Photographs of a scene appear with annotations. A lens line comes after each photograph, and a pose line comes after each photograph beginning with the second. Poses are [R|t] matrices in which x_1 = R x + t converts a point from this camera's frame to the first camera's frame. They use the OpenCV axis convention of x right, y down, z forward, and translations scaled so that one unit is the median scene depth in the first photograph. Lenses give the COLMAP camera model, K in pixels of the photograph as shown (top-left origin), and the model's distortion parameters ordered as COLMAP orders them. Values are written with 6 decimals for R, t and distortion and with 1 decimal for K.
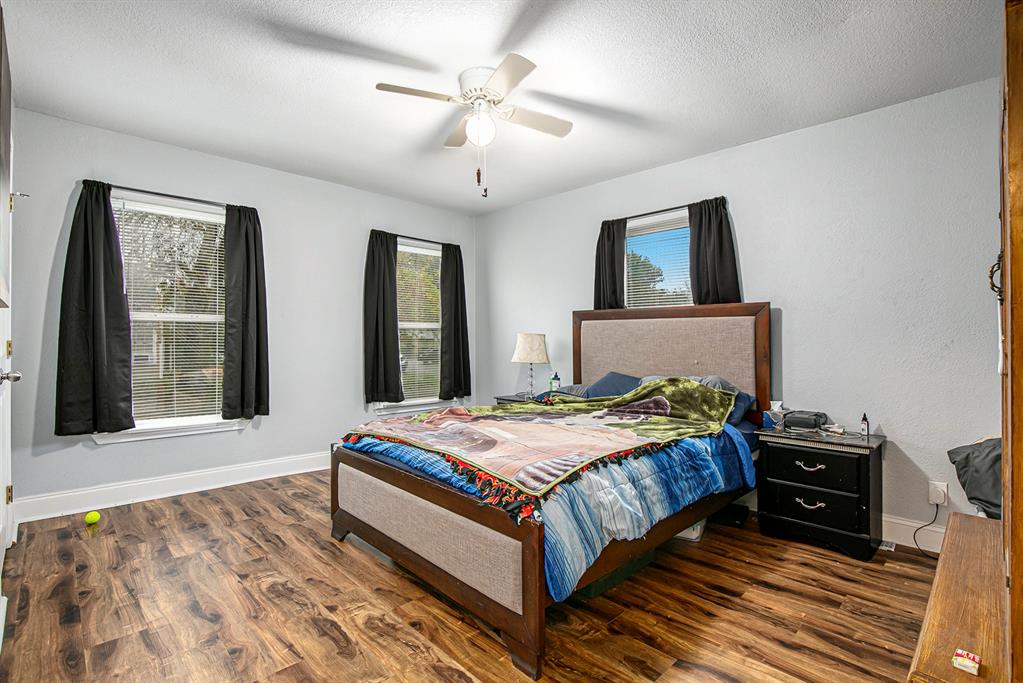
lens RADIAL K [[481.1, 0, 518.7], [0, 481.1, 343.8], [0, 0, 1]] dist [-0.023057, 0.000156]
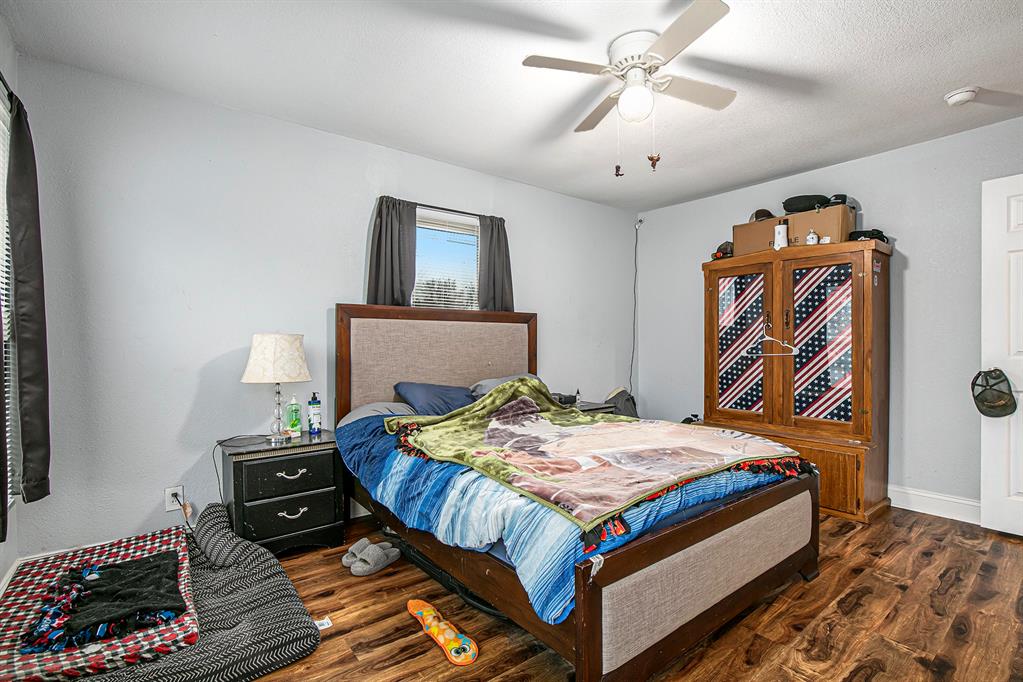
lens RADIAL K [[481.1, 0, 518.7], [0, 481.1, 343.3], [0, 0, 1]] dist [-0.023057, 0.000156]
pose [[0.100433, -0.007491, 0.994916, -0.893460], [0.012283, 0.999905, 0.006289, -0.016961], [-0.994868, 0.011589, 0.100515, 1.045546]]
